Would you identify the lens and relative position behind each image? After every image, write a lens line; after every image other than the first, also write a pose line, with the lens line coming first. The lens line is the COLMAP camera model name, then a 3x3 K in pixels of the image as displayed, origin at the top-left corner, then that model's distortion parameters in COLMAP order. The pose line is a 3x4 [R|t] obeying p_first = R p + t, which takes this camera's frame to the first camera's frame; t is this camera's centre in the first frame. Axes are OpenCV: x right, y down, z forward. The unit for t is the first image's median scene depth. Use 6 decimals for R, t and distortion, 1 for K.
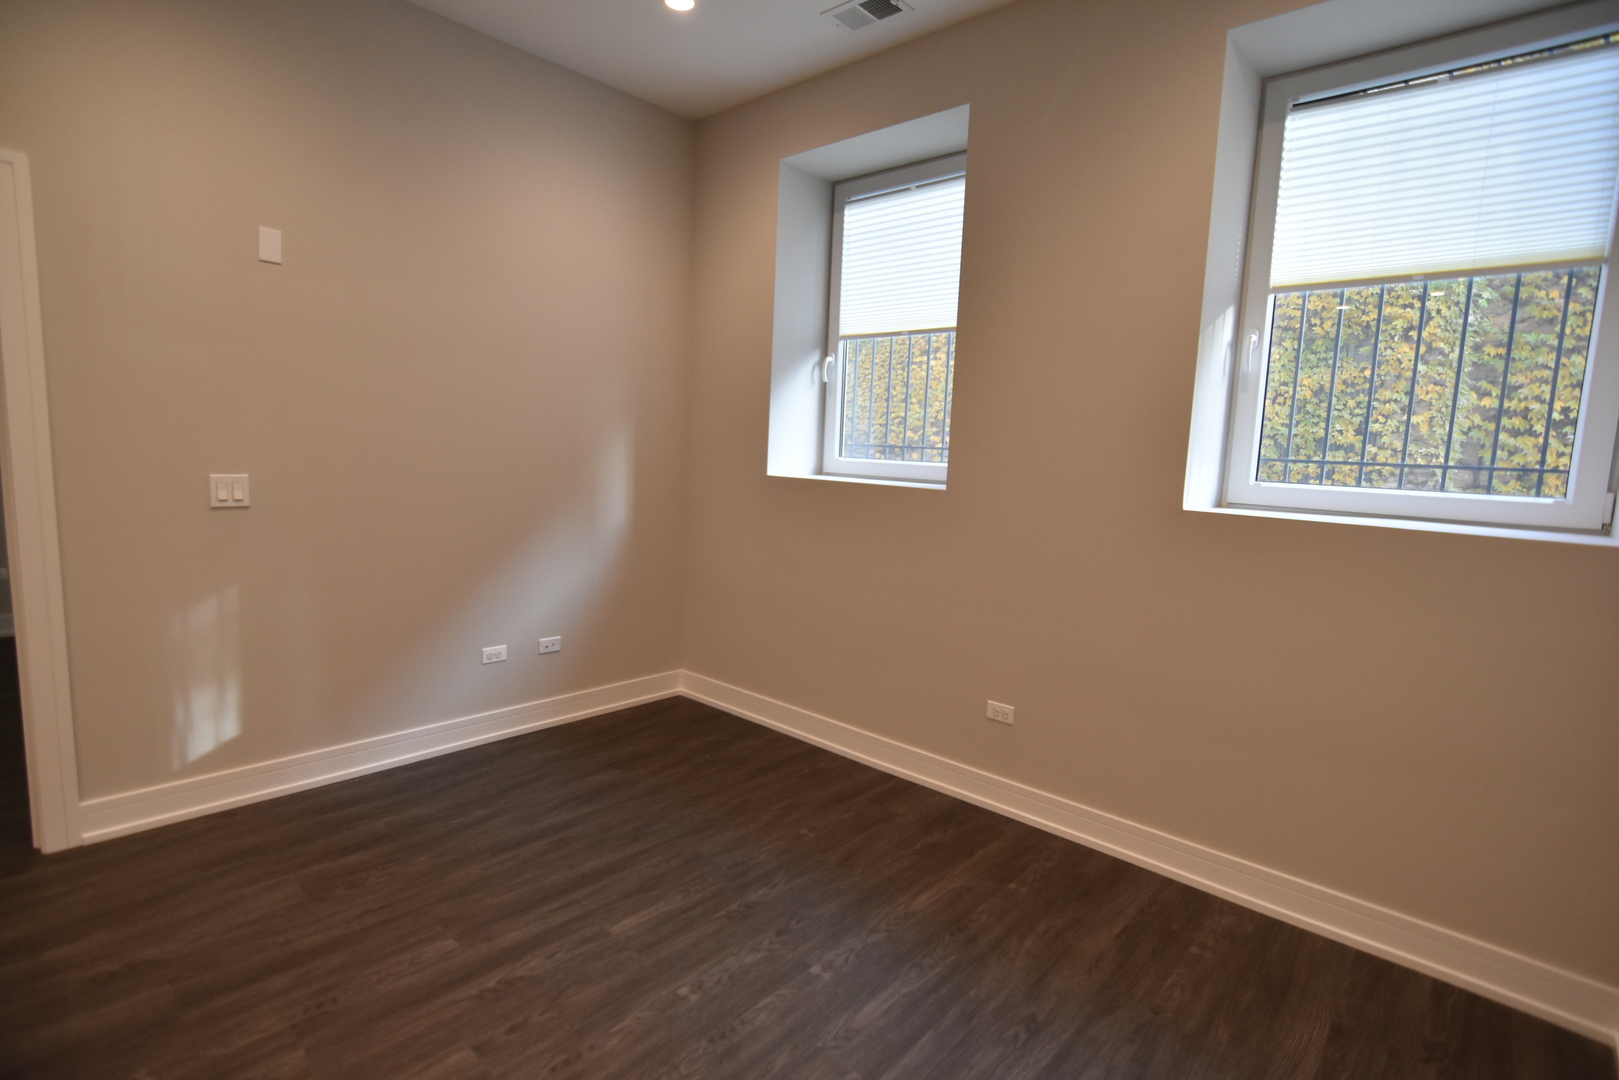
lens RADIAL K [[791.6, 0, 800.3], [0, 791.6, 538.7], [0, 0, 1]] dist [-0.029584, 0.009422]
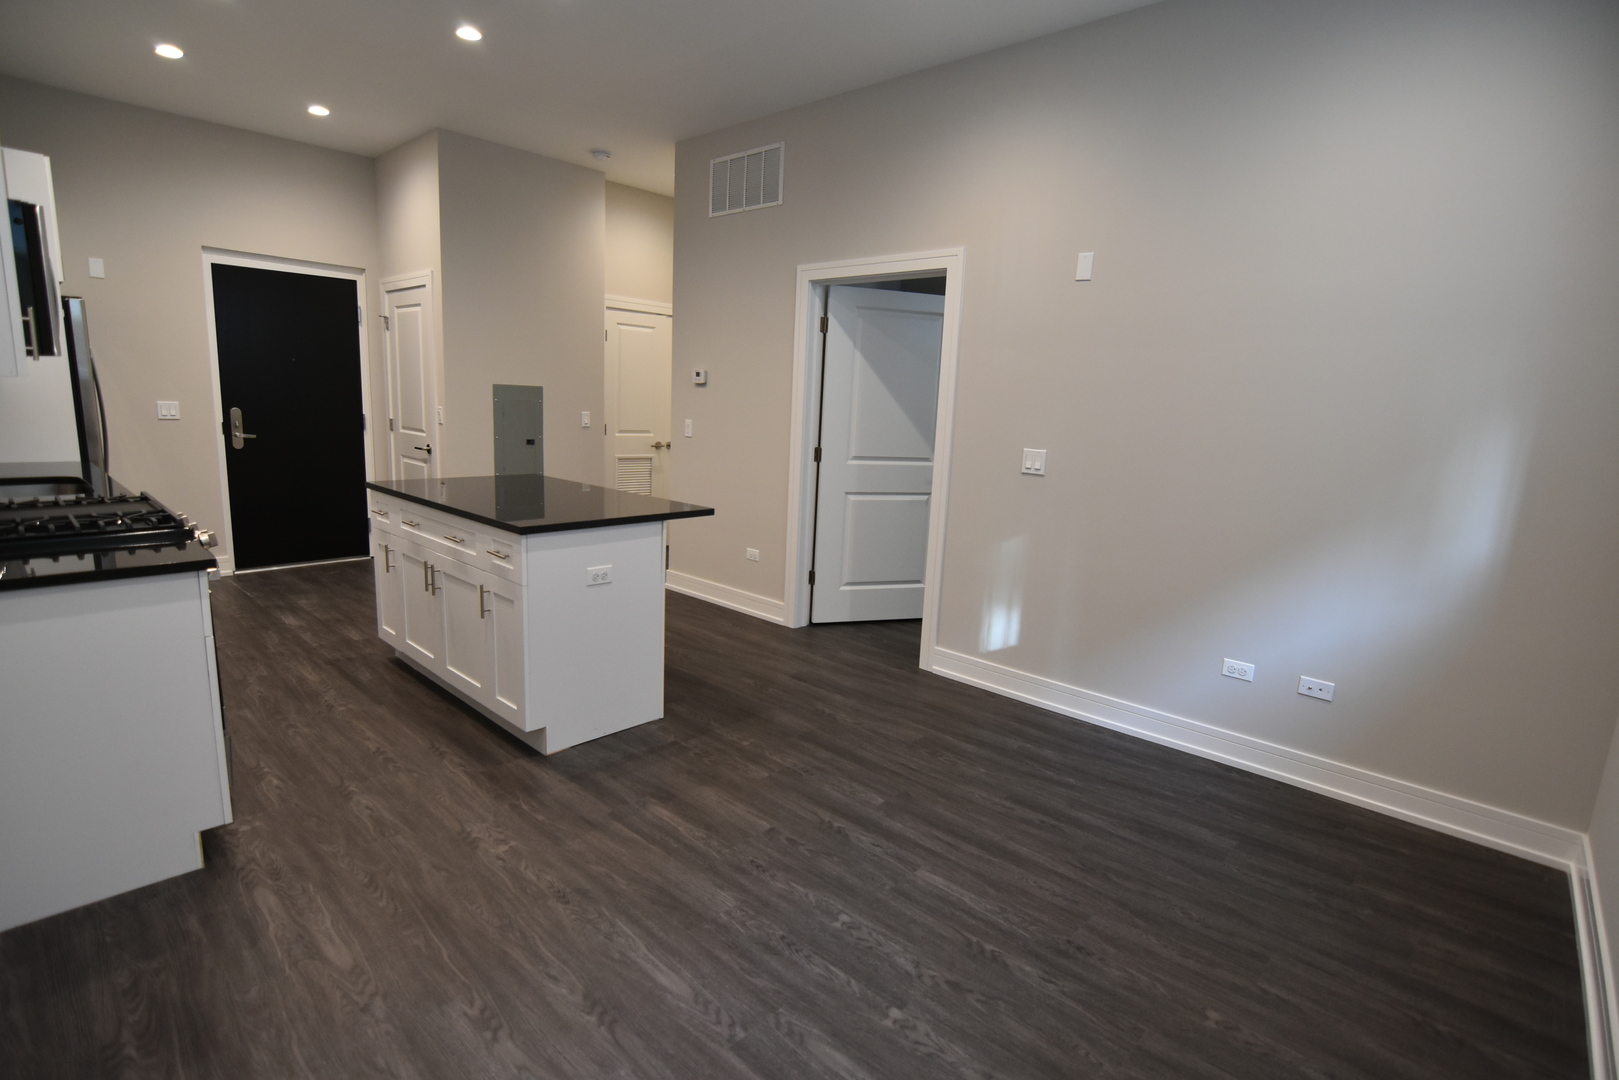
lens RADIAL K [[791.6, 0, 800.3], [0, 791.6, 538.7], [0, 0, 1]] dist [-0.029584, 0.009422]
pose [[-0.005491, 0.136021, -0.990691, 0.677173], [-0.162239, 0.977459, 0.135104, -0.054866], [0.986736, 0.161470, 0.016701, 0.666512]]
